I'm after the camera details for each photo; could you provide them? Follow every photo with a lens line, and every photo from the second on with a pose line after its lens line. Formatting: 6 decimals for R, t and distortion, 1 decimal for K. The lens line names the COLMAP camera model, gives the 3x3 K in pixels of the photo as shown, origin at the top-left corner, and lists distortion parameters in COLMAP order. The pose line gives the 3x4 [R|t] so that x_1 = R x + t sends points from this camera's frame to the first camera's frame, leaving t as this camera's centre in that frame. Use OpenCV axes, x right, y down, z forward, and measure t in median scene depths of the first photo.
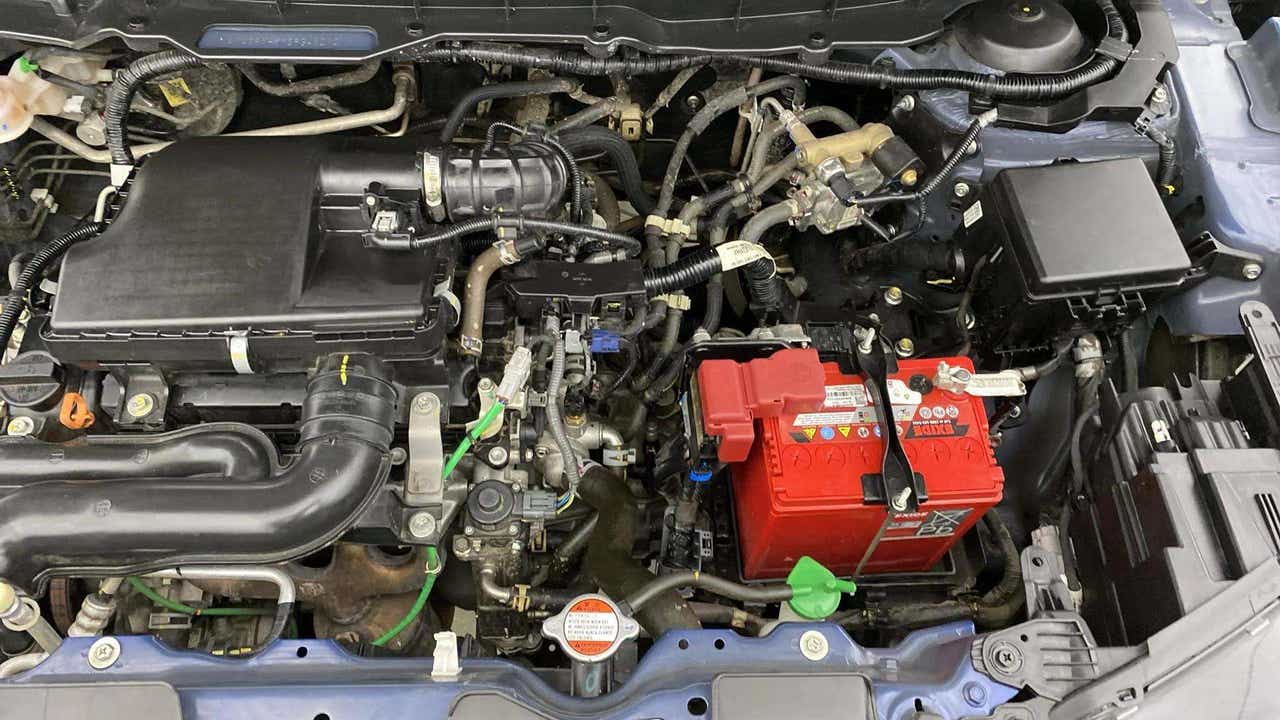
lens RADIAL K [[910.5, 0, 643.5], [0, 910.5, 339.3], [0, 0, 1]] dist [0.028482, -0.043737]
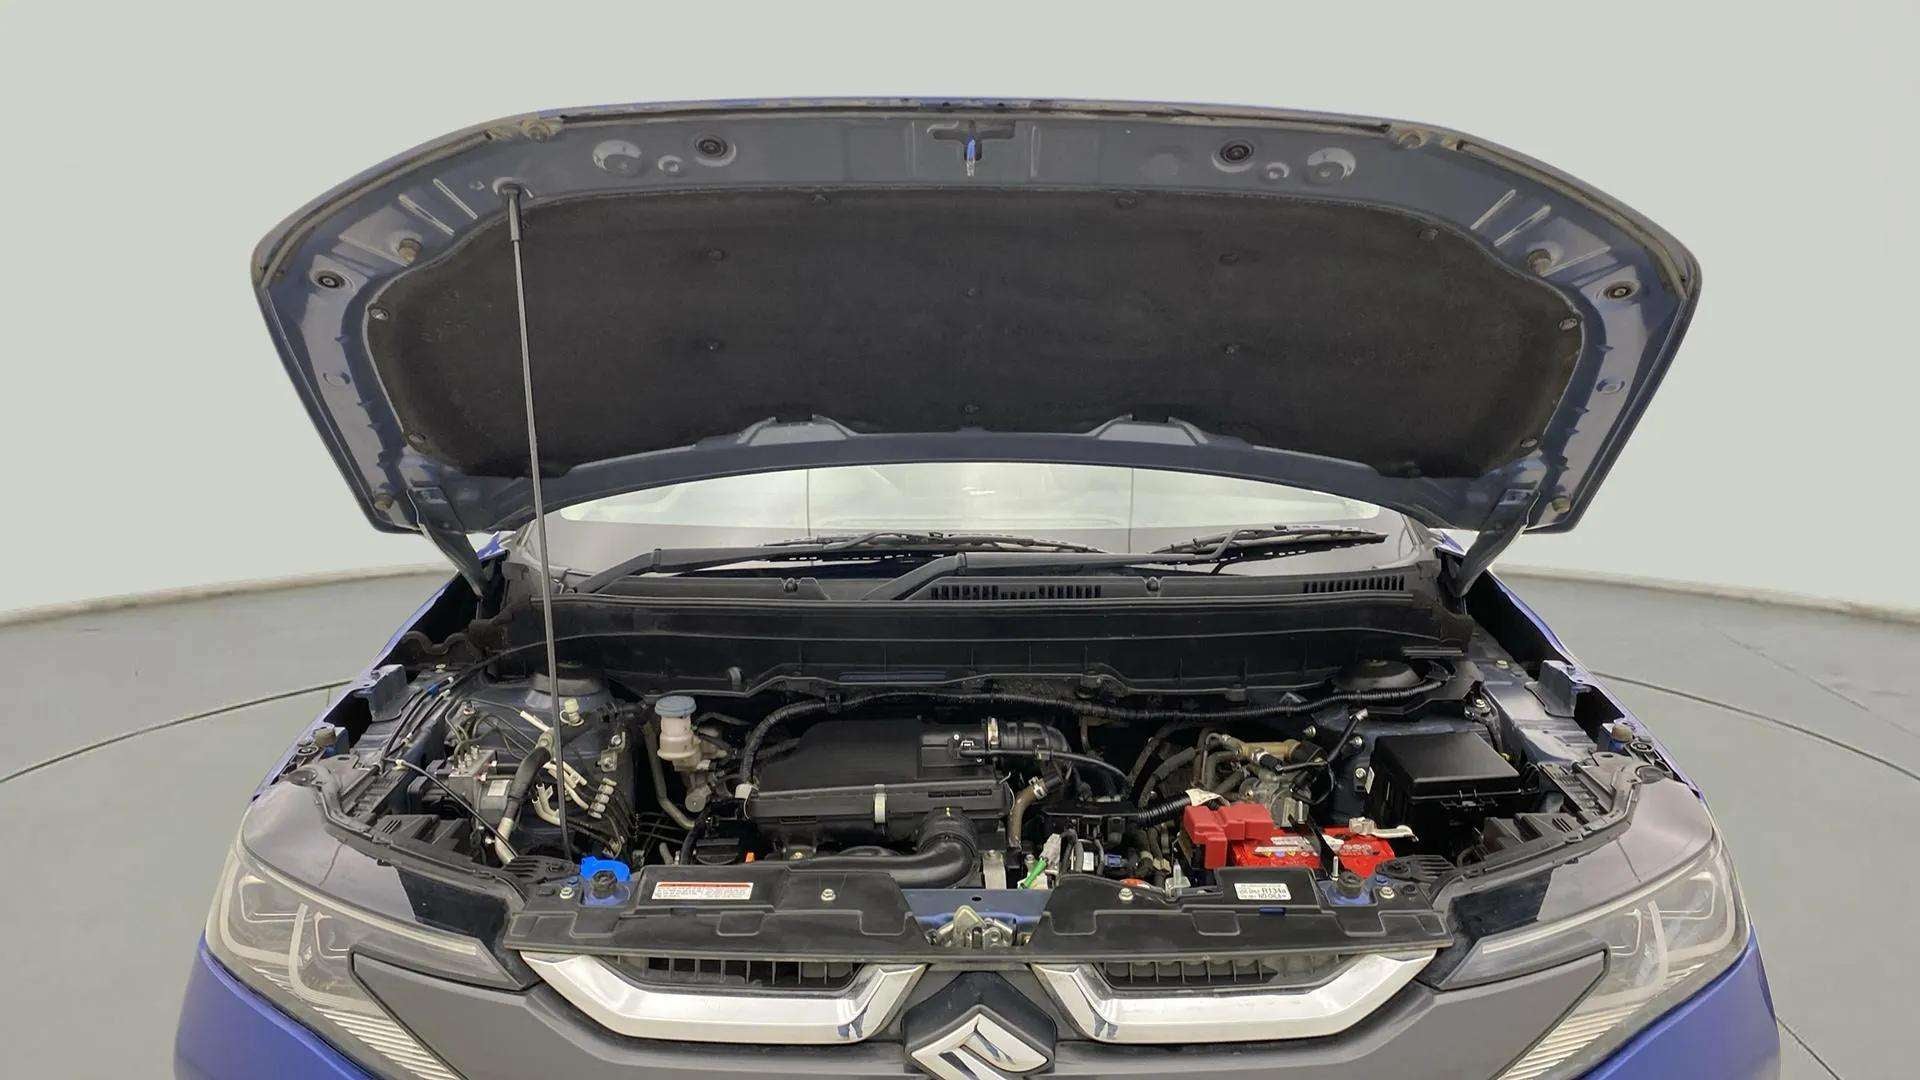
lens RADIAL K [[1365.7, 0, 955.9], [0, 1365.7, 534.7], [0, 0, 1]] dist [0.028482, -0.043737]
pose [[0.998803, -0.032821, -0.036258, -0.193039], [-0.002665, 0.703743, -0.710450, 1.171329], [0.048834, 0.709697, 0.702813, -0.816062]]
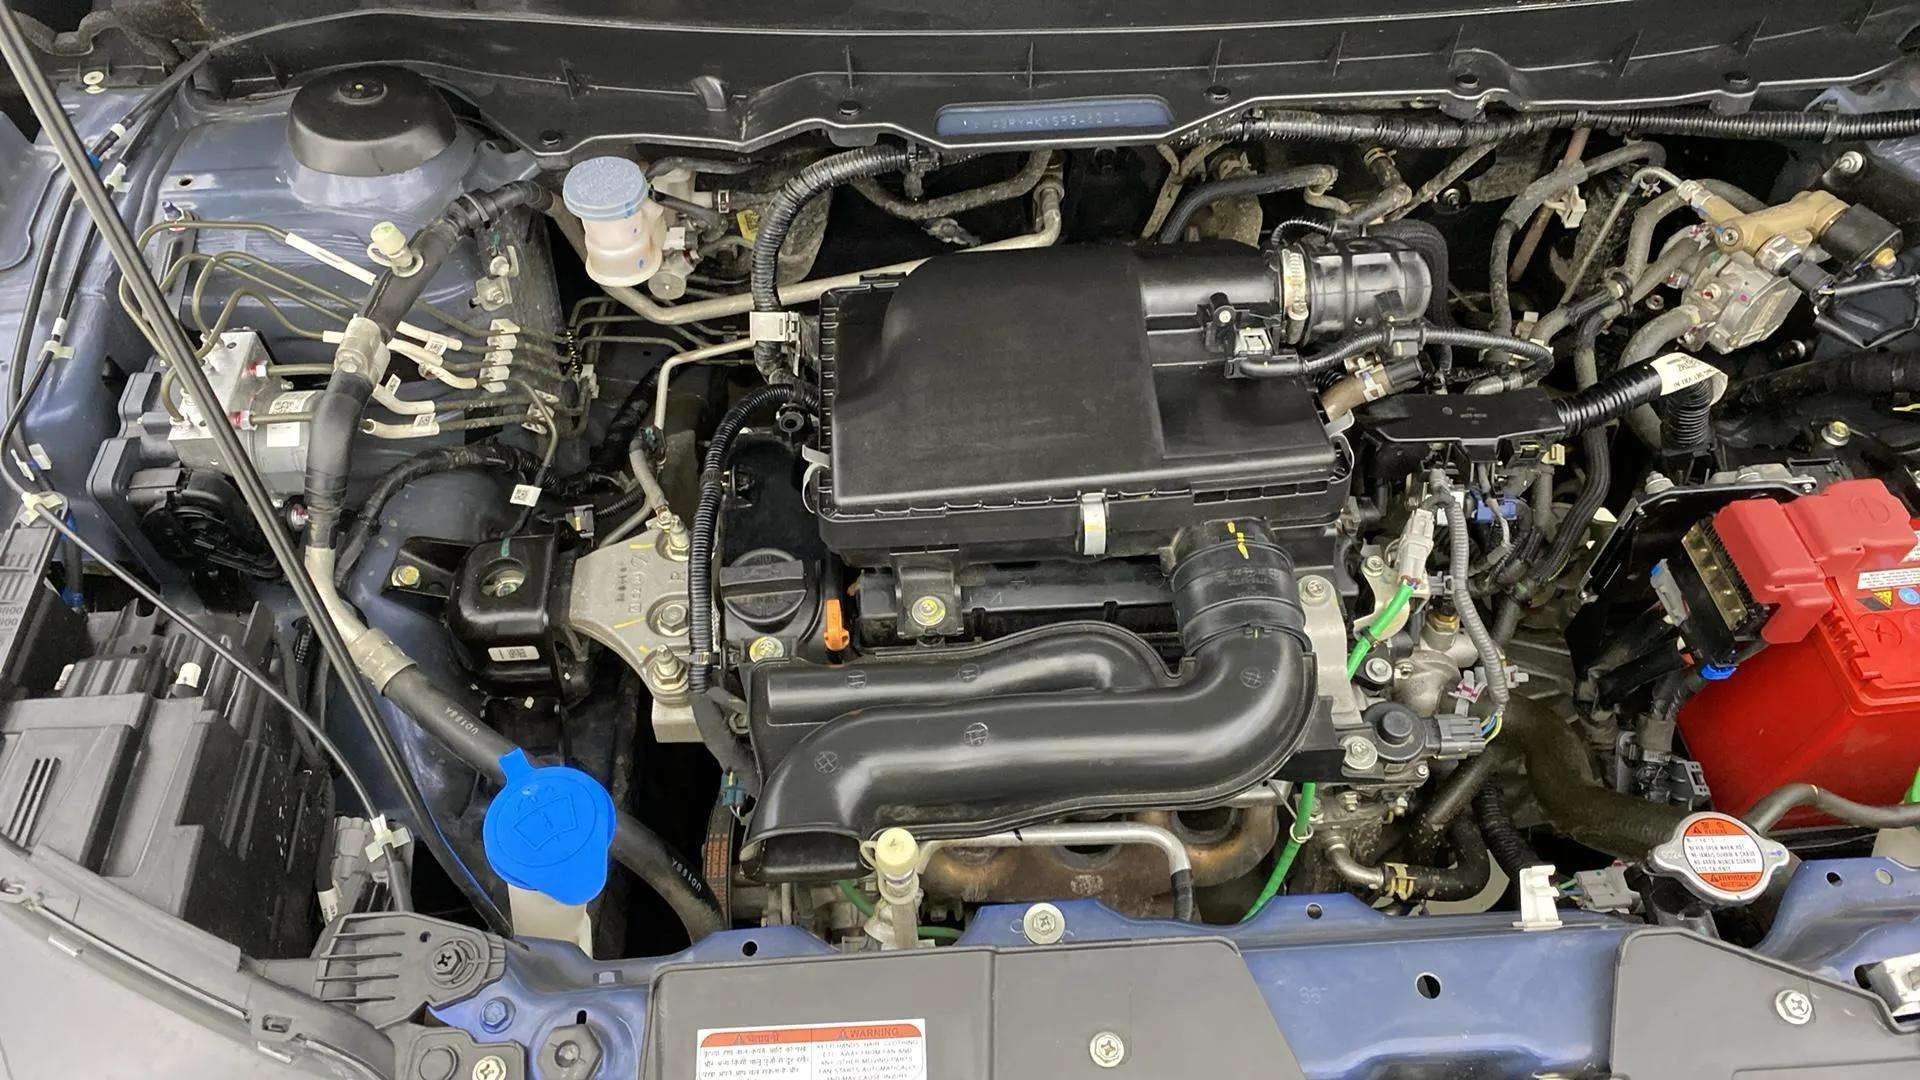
lens RADIAL K [[1365.7, 0, 964.5], [0, 1365.7, 509.3], [0, 0, 1]] dist [0.028482, -0.043737]
pose [[0.998267, -0.055905, -0.018375, -0.466356], [0.054030, 0.994453, -0.090246, 0.084940], [0.023318, 0.089097, 0.995750, -0.079046]]
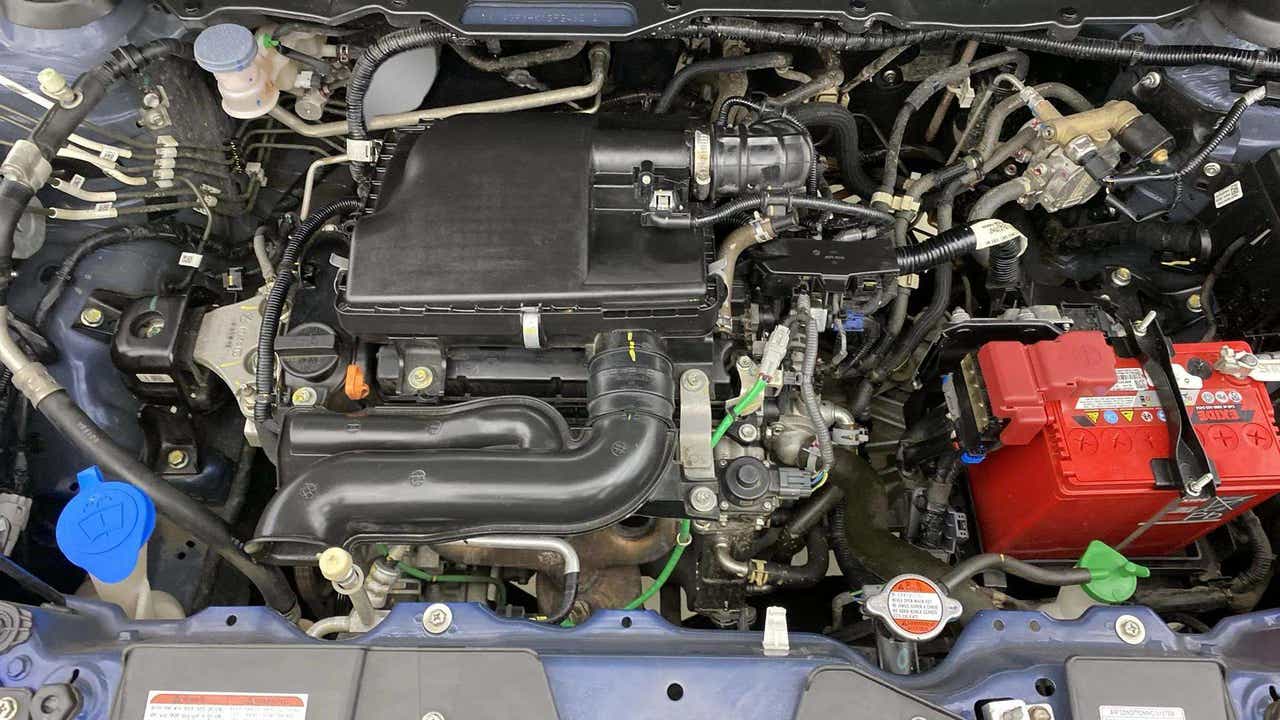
lens RADIAL K [[910.5, 0, 643.4], [0, 910.5, 340.0], [0, 0, 1]] dist [0.028482, -0.043737]
pose [[0.999034, 0.013446, -0.041827, -0.242151], [-0.012185, 0.999468, 0.030269, -0.003803], [0.042212, -0.029731, 0.998666, -0.008407]]
